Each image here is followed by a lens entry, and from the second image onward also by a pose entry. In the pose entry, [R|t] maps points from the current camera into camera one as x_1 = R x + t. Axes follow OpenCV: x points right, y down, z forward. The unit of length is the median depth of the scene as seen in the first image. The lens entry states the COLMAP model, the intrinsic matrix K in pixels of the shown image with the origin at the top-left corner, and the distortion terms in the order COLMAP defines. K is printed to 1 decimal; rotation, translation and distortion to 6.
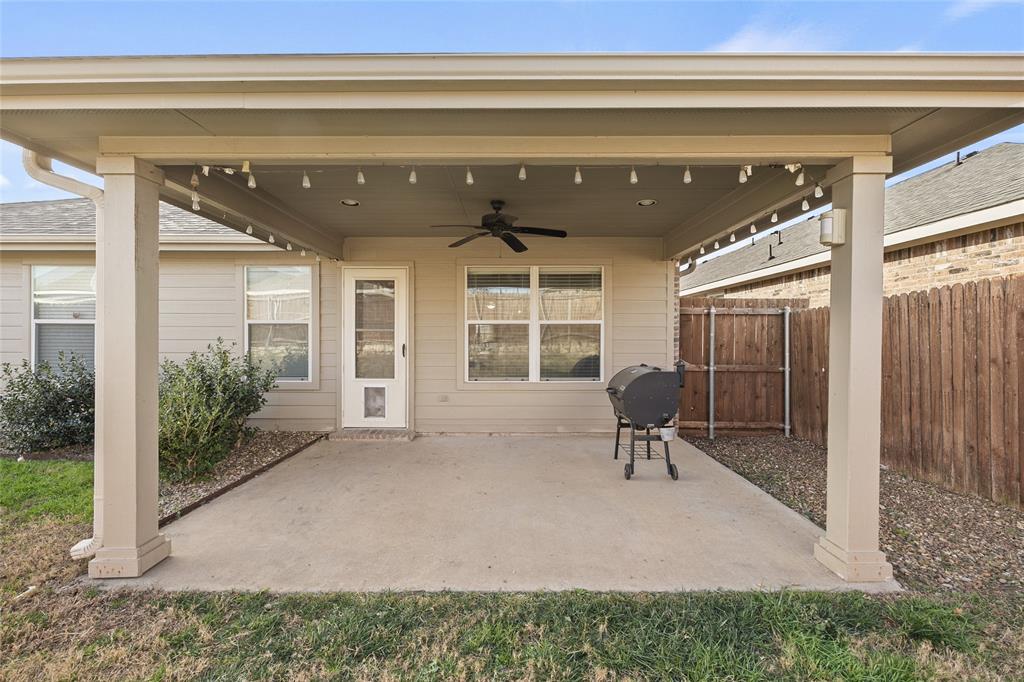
lens RADIAL K [[415.0, 0, 512.0], [0, 415.0, 341.0], [0, 0, 1]] dist [-0.003330, -0.000077]
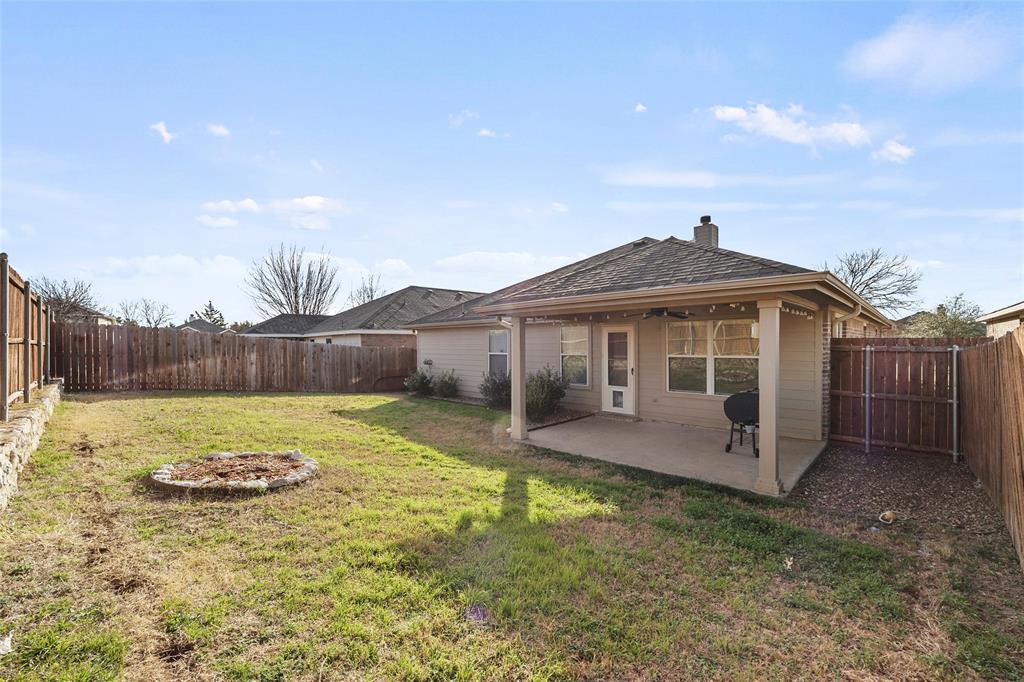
lens RADIAL K [[415.0, 0, 512.0], [0, 415.0, 341.0], [0, 0, 1]] dist [-0.003330, -0.000077]
pose [[0.726681, -0.009980, -0.686903, 0.586702], [0.000968, 0.999908, -0.013504, -0.083922], [0.686974, 0.009148, 0.726624, -0.647719]]
